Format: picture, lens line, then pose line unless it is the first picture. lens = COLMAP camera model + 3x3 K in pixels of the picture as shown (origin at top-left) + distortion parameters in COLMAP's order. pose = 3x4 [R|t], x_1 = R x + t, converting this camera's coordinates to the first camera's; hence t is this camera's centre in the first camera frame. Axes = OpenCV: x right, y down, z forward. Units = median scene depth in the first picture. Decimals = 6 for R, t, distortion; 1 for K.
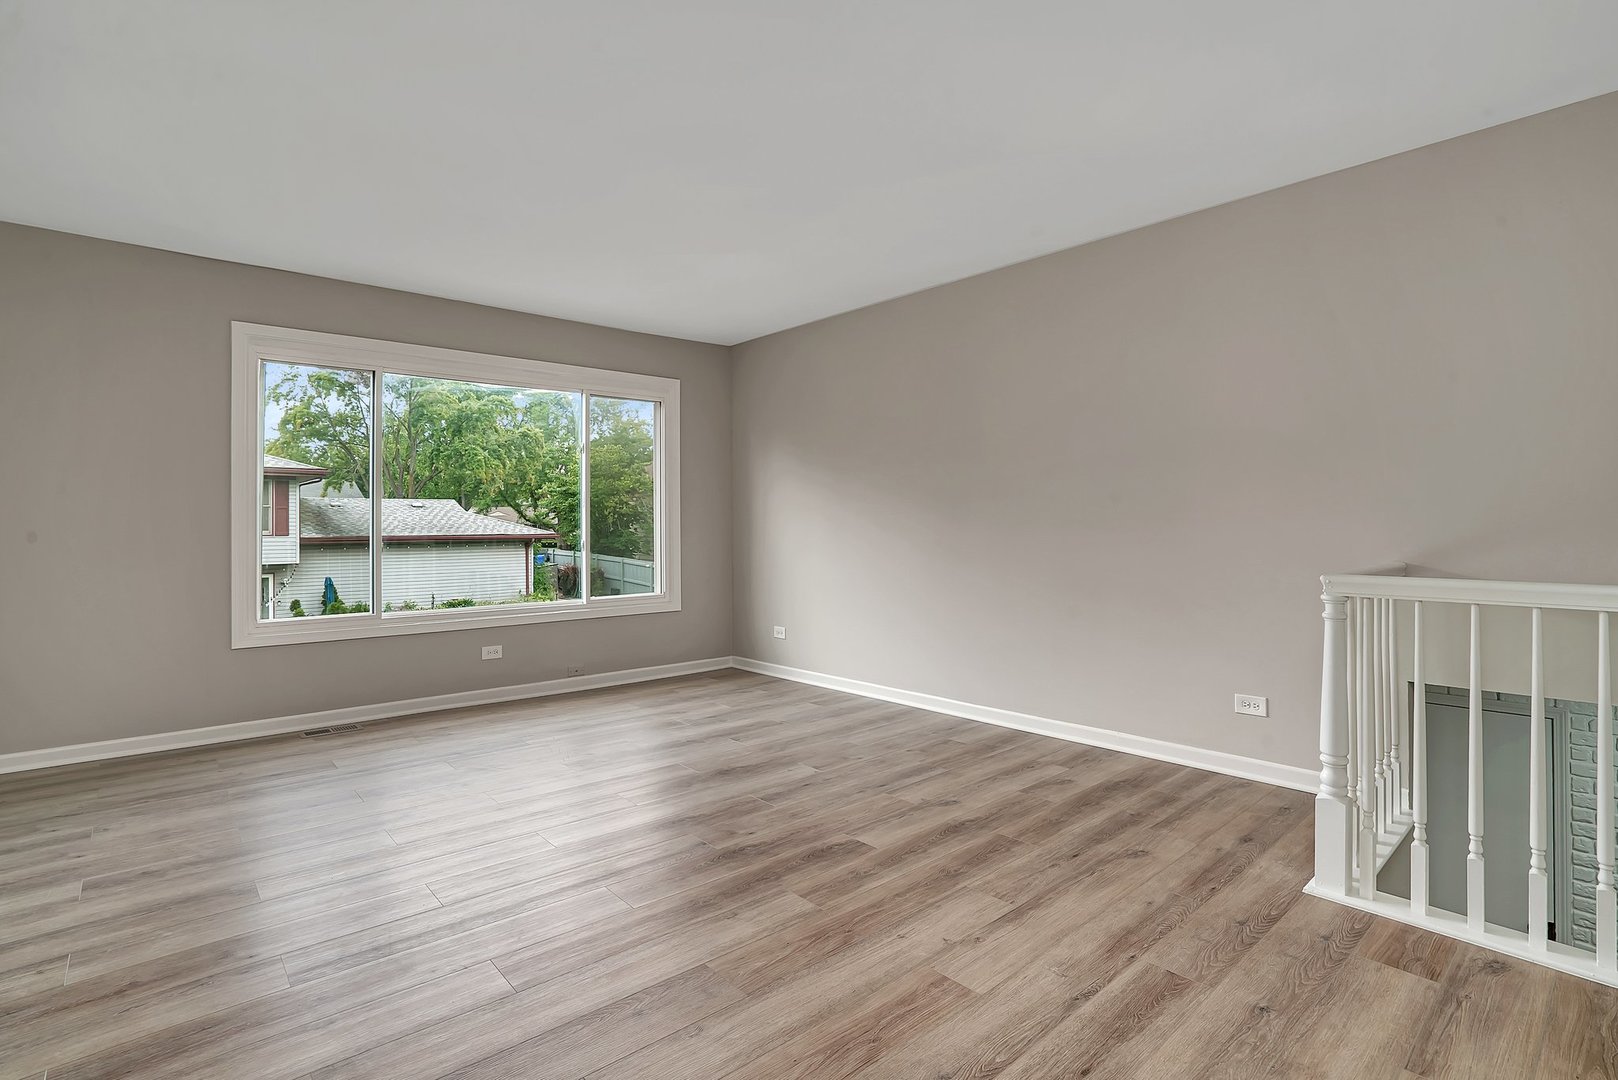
lens RADIAL K [[772.0, 0, 829.4], [0, 772.0, 507.3], [0, 0, 1]] dist [-0.046053, 0.009410]
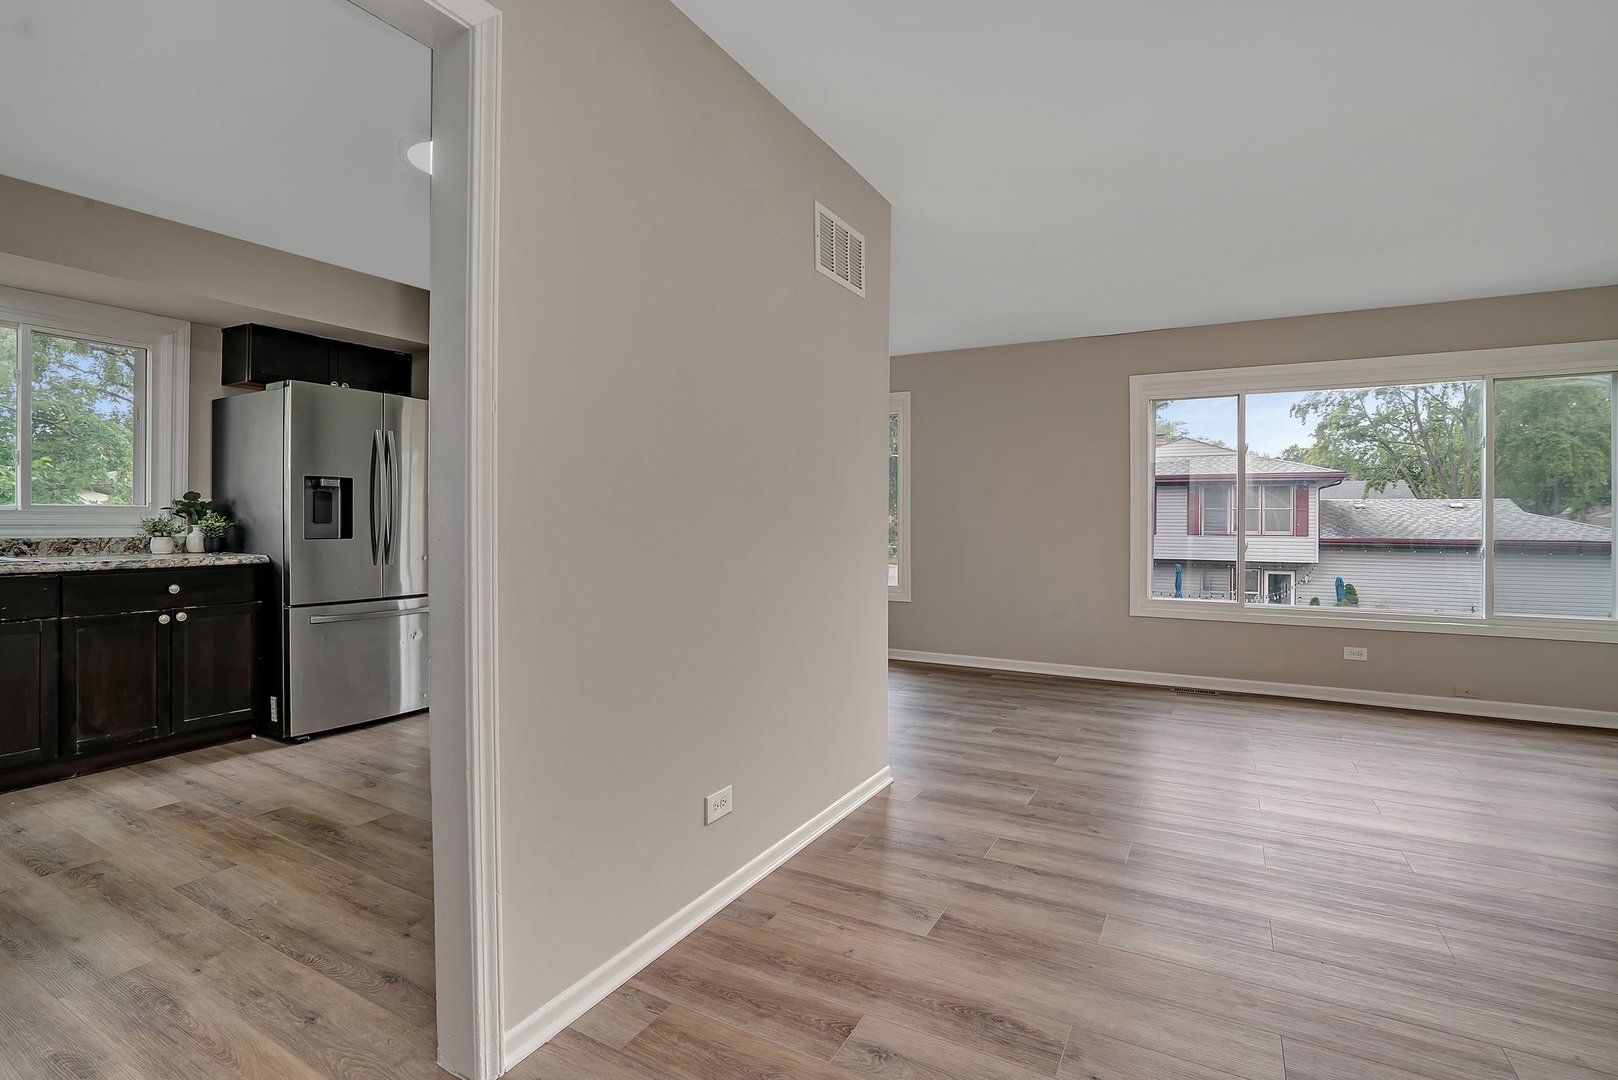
lens RADIAL K [[772.0, 0, 828.8], [0, 772.0, 518.1], [0, 0, 1]] dist [-0.046053, 0.009410]
pose [[0.341929, 0.002367, -0.939723, 0.361720], [0.009329, 0.999939, 0.005913, -0.003595], [0.939679, -0.010789, 0.341887, 0.005131]]
